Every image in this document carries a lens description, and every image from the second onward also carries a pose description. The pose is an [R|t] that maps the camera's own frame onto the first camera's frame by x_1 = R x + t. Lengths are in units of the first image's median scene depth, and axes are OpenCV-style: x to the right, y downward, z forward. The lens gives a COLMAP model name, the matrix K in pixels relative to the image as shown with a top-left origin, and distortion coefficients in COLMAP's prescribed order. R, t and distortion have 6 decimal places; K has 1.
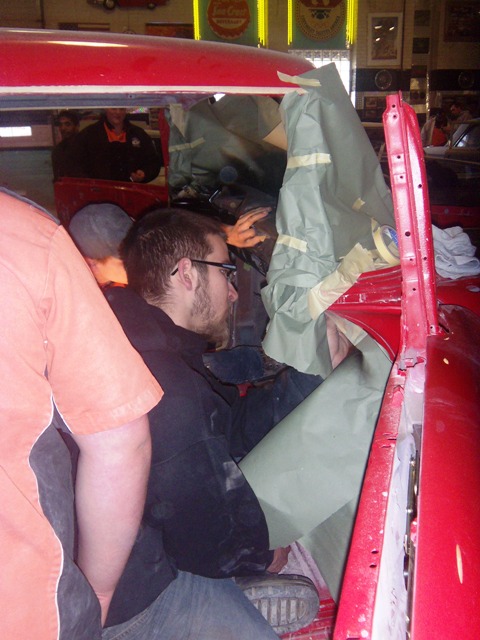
lens RADIAL K [[686.1, 0, 240.0], [0, 686.1, 320.0], [0, 0, 1]] dist [0.007325, 0.038235]
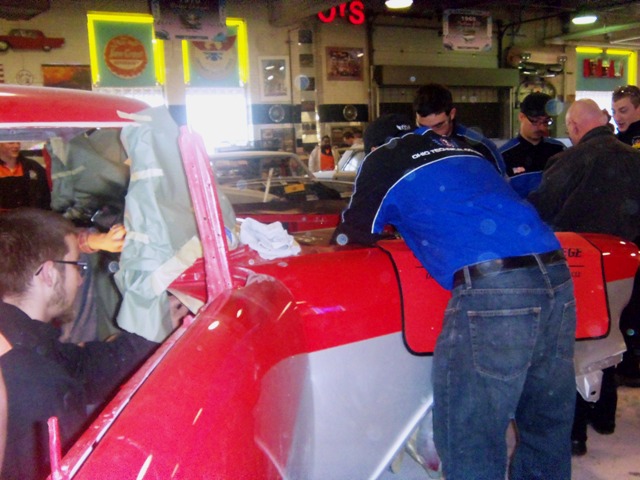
lens RADIAL K [[686.1, 0, 320.0], [0, 686.1, 240.0], [0, 0, 1]] dist [0.007325, 0.038235]
pose [[0.970668, -0.058955, 0.233083, 0.053542], [0.094232, 0.985192, -0.143237, 0.054645], [-0.221187, 0.160999, 0.961850, -0.157668]]
